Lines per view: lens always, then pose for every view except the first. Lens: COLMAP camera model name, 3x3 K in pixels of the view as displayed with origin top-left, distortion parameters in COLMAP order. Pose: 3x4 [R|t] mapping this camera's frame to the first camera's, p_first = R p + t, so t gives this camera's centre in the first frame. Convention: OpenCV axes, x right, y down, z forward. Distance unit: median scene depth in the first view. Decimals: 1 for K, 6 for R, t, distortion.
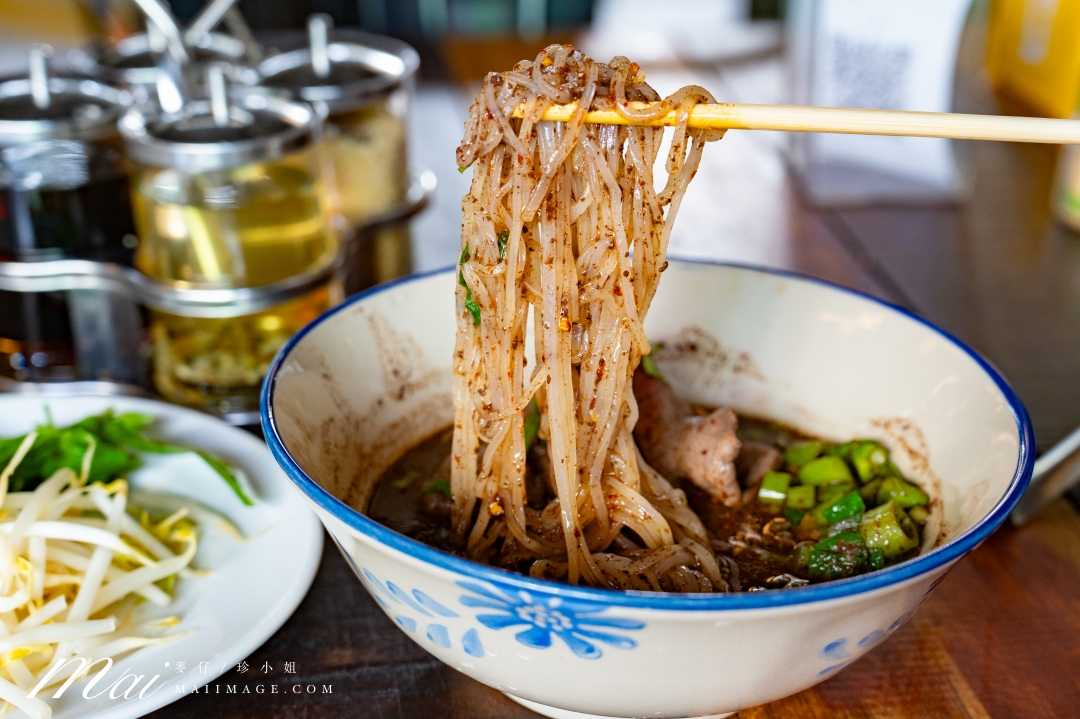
lens RADIAL K [[1611.4, 0, 527.3], [0, 1611.4, 391.6], [0, 0, 1]] dist [-0.016373, 0.000000]
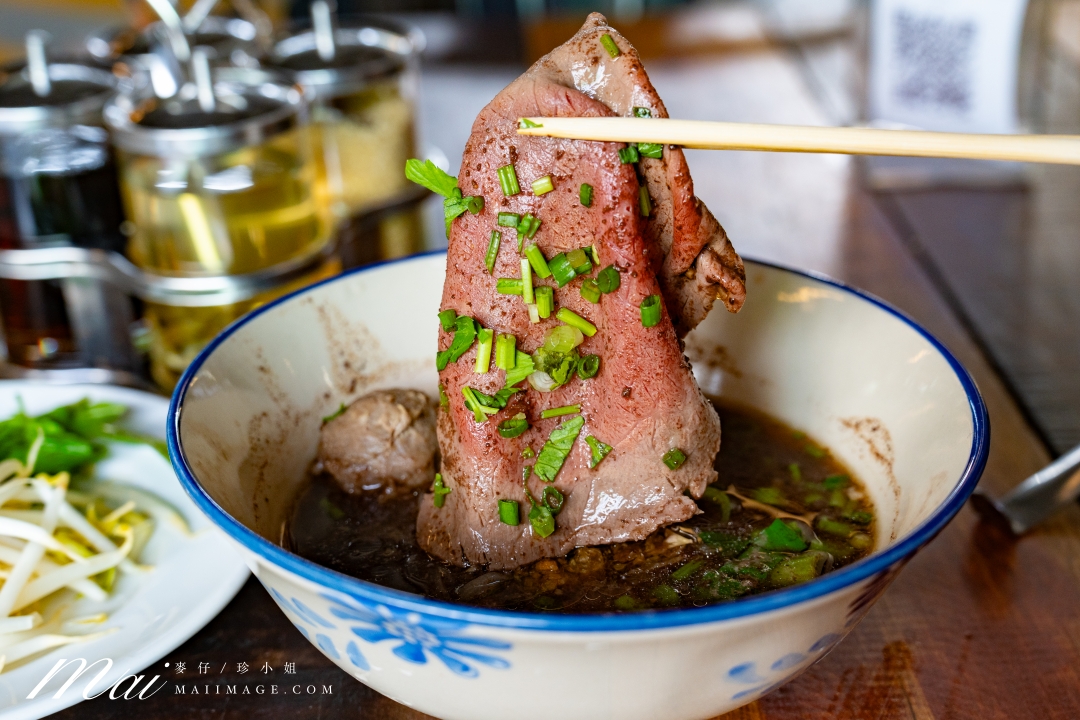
lens RADIAL K [[1576.4, 0, 523.3], [0, 1576.4, 395.2], [0, 0, 1]] dist [-0.003830, 0.000000]
pose [[0.994414, 0.010229, -0.105052, 0.127898], [-0.008554, 0.999829, 0.016388, -0.010487], [0.105201, -0.015398, 0.994332, 0.072728]]
